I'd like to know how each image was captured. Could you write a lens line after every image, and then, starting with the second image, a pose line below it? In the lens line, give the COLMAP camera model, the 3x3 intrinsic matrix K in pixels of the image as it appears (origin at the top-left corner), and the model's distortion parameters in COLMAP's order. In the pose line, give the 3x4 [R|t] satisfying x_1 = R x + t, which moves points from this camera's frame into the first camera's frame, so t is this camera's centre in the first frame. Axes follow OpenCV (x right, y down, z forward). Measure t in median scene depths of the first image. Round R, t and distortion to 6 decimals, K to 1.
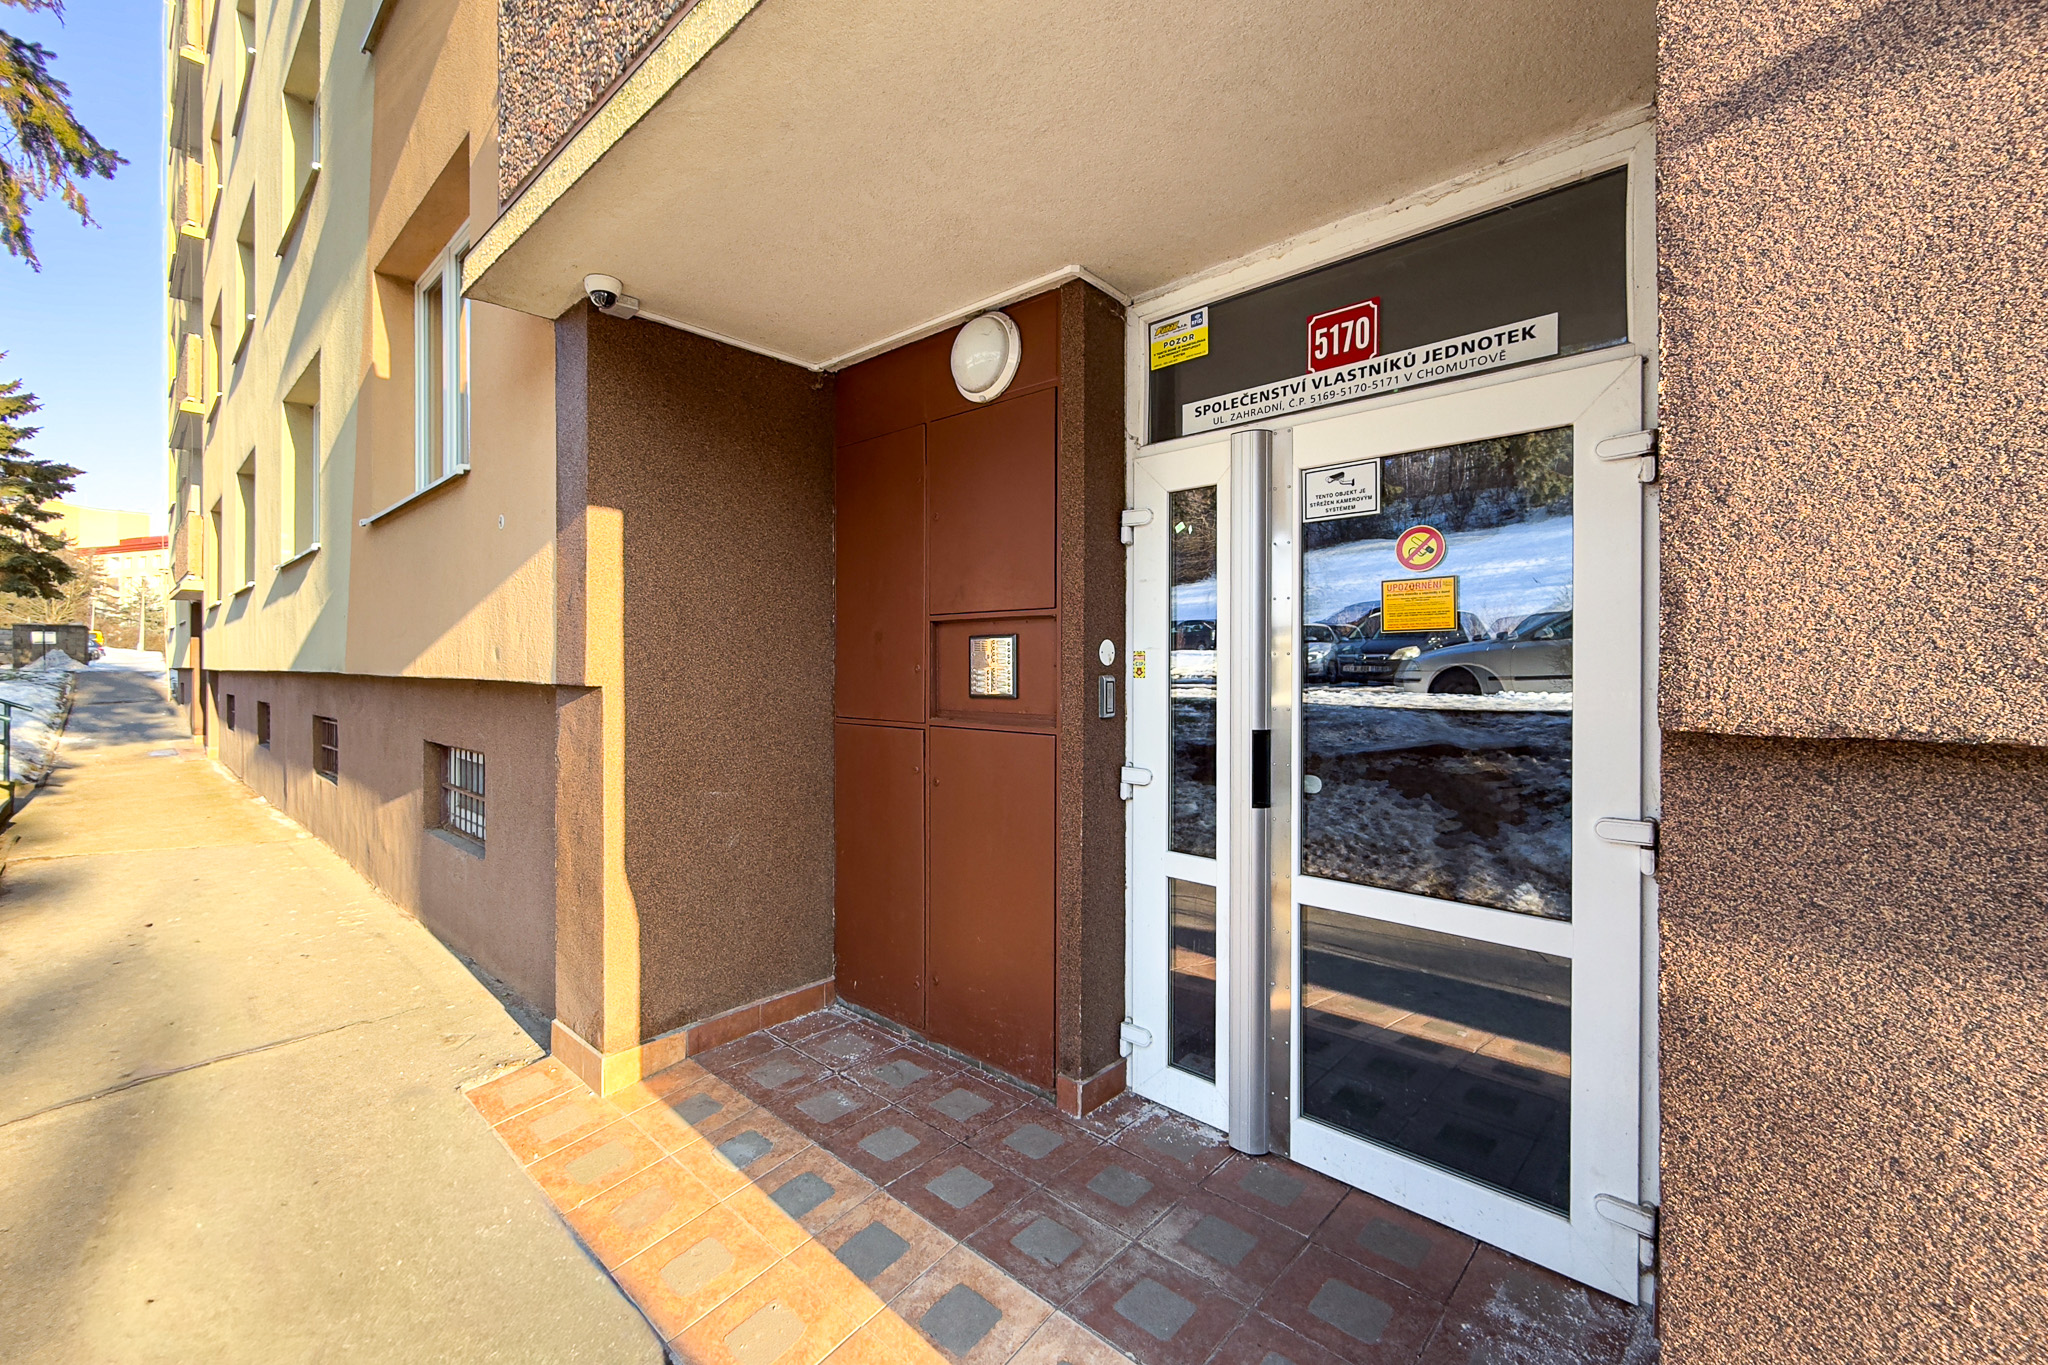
lens RADIAL K [[824.8, 0, 1017.2], [0, 824.8, 676.0], [0, 0, 1]] dist [0.000123, -0.000921]
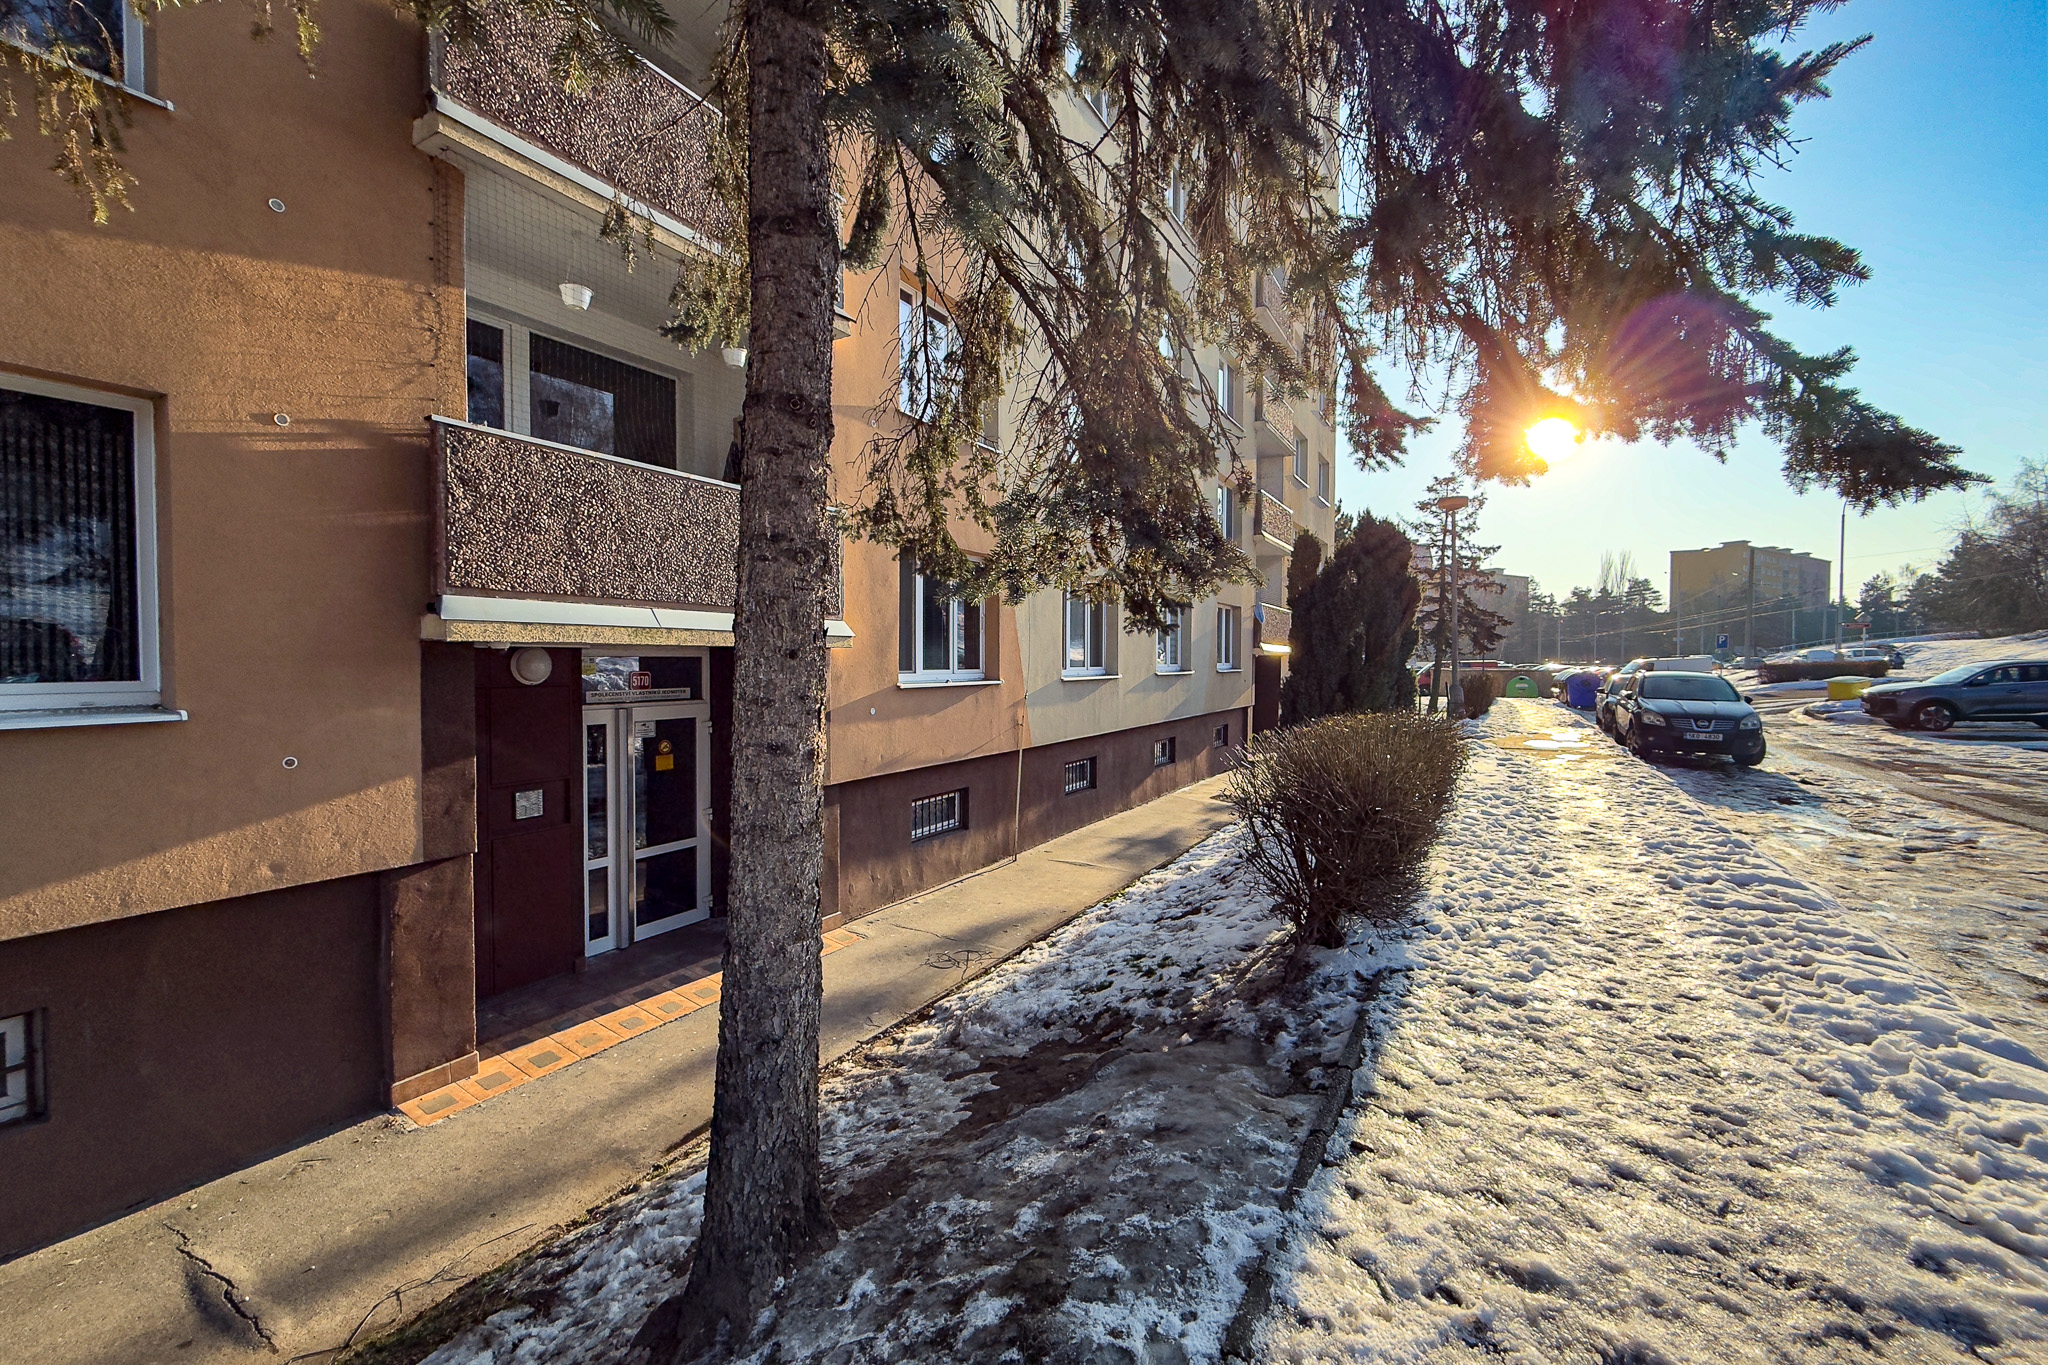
lens RADIAL K [[824.8, 0, 1020.1], [0, 824.8, 676.5], [0, 0, 1]] dist [0.000123, -0.000921]
pose [[-0.191238, -0.027981, 0.981145, -2.642018], [0.007885, 0.999518, 0.030041, -0.443693], [-0.981512, 0.013481, -0.190925, 0.137337]]
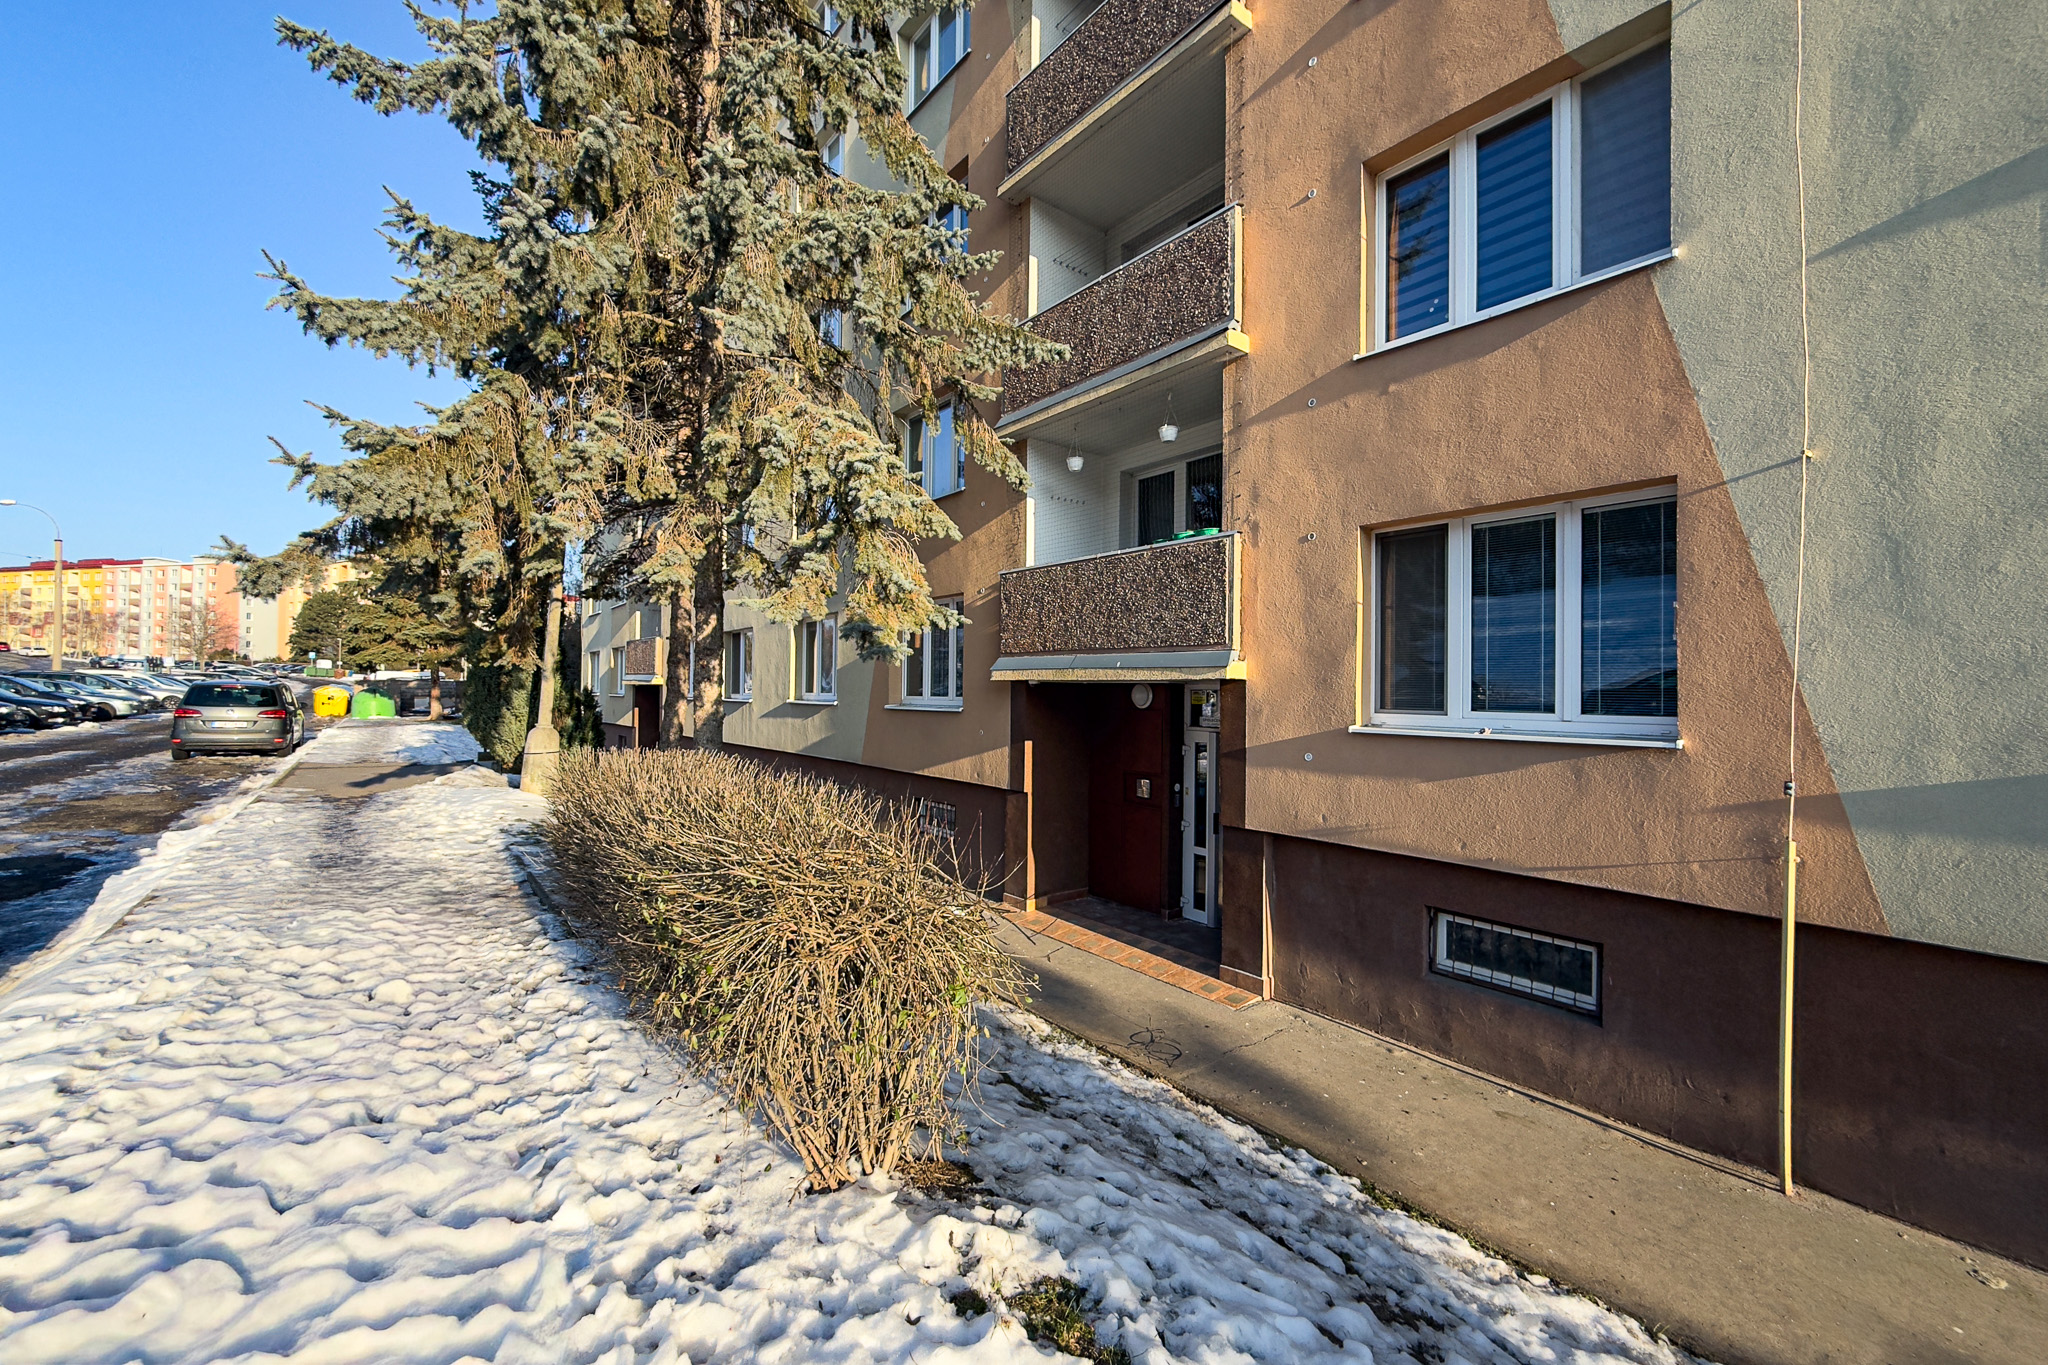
lens RADIAL K [[824.8, 0, 1023.0], [0, 824.8, 690.9], [0, 0, 1]] dist [0.000123, -0.000921]
pose [[0.982624, 0.004084, -0.185560, 0.117335], [-0.006120, 0.999927, -0.010403, -0.393587], [0.185504, 0.011358, 0.982578, -2.517053]]
